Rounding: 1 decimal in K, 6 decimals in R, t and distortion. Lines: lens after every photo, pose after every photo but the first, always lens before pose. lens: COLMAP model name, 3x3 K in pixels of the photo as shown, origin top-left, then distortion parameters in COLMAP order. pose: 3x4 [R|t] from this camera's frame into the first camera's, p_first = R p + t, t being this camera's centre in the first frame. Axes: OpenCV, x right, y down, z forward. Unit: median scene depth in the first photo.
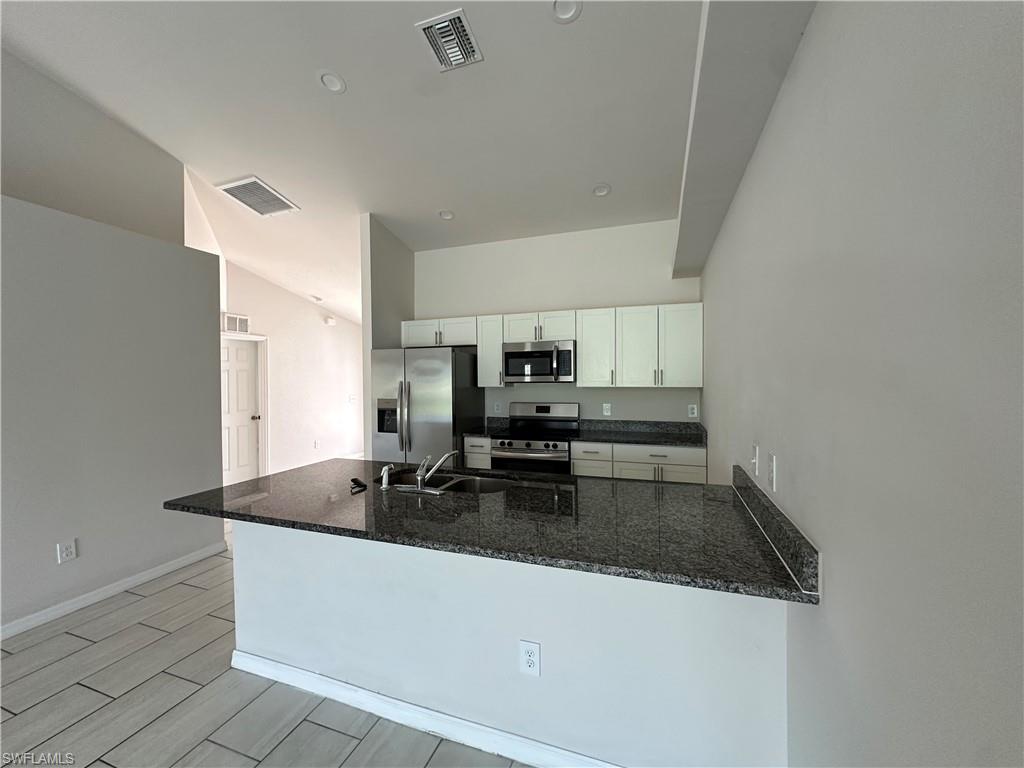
lens RADIAL K [[411.1, 0, 514.0], [0, 411.1, 385.9], [0, 0, 1]] dist [-0.007232, 0.001496]
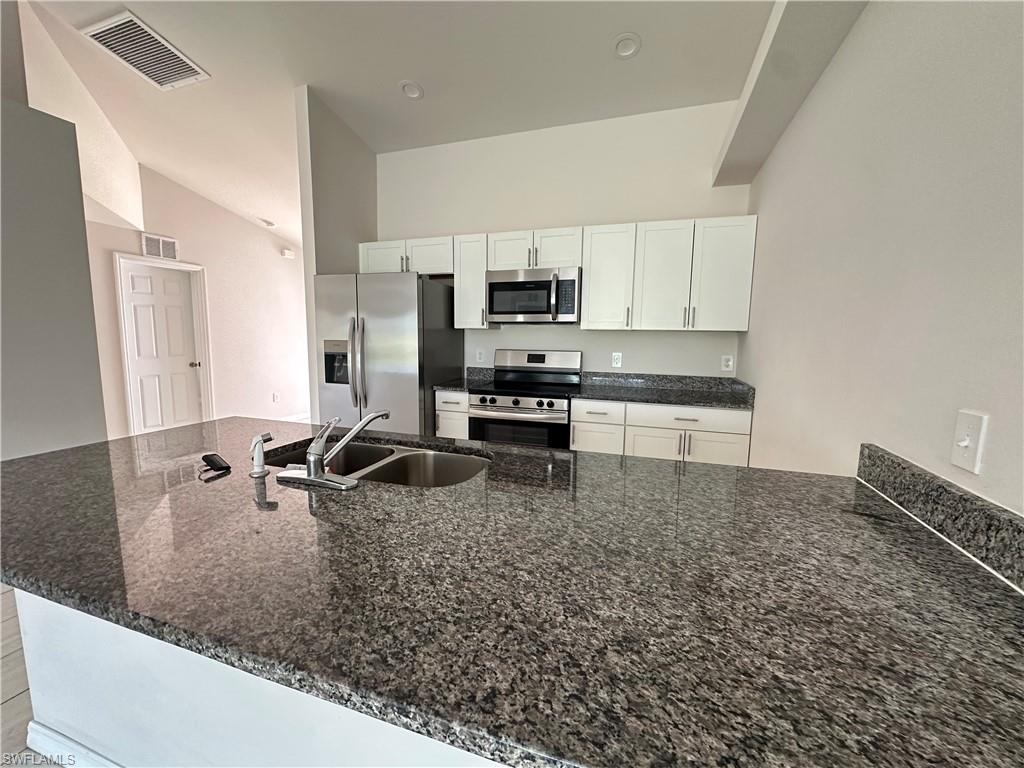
lens RADIAL K [[411.1, 0, 514.6], [0, 411.1, 384.9], [0, 0, 1]] dist [-0.007232, 0.001496]
pose [[0.999649, 0.018503, 0.018947, 0.015512], [-0.020320, 0.994709, 0.100699, 0.031215], [-0.016983, -0.101048, 0.994737, 0.220789]]
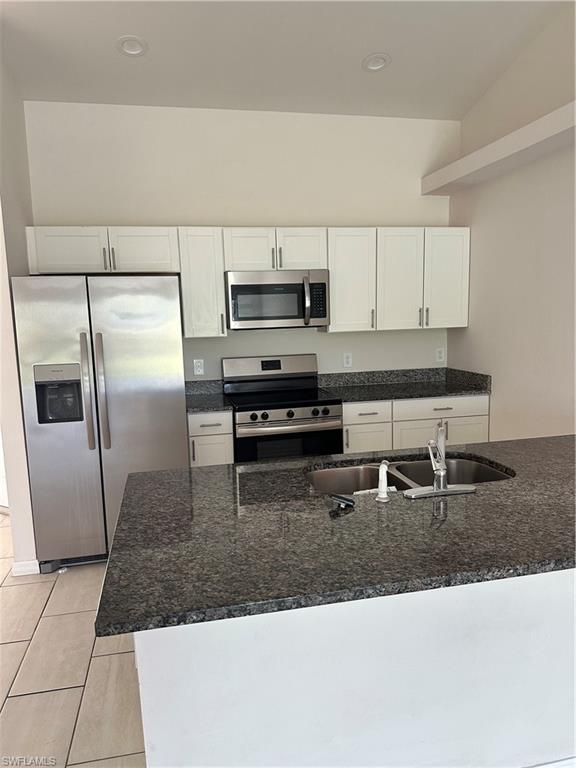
lens RADIAL K [[541.3, 0, 283.0], [0, 541.3, 384.6], [0, 0, 1]] dist [0.060920, -0.020161]
pose [[0.848666, -0.087048, 0.521717, -0.452094], [0.032349, 0.993060, 0.113070, -0.017331], [-0.527939, -0.079081, 0.845592, 0.186512]]
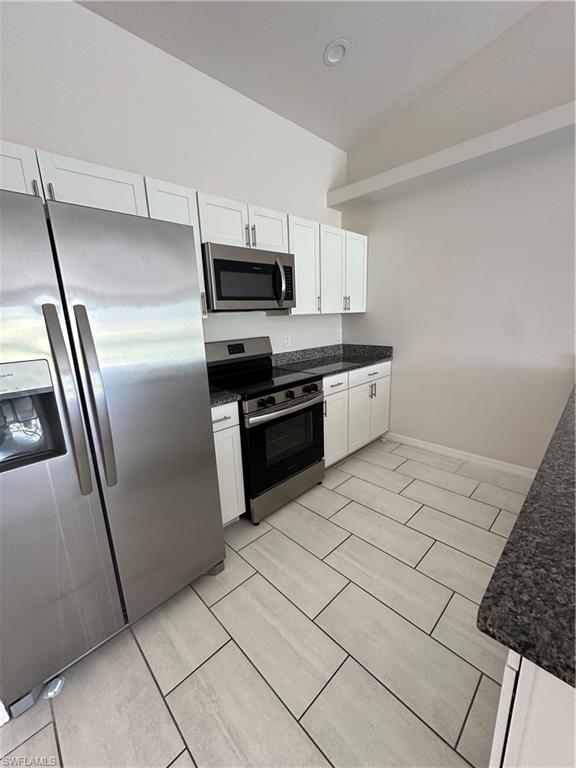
lens RADIAL K [[308.3, 0, 284.3], [0, 308.3, 382.8], [0, 0, 1]] dist [-0.007232, 0.001496]
pose [[0.447195, -0.202379, 0.871240, -0.423176], [0.053961, 0.978396, 0.199573, 0.011953], [-0.892807, -0.042235, 0.448455, 0.726140]]
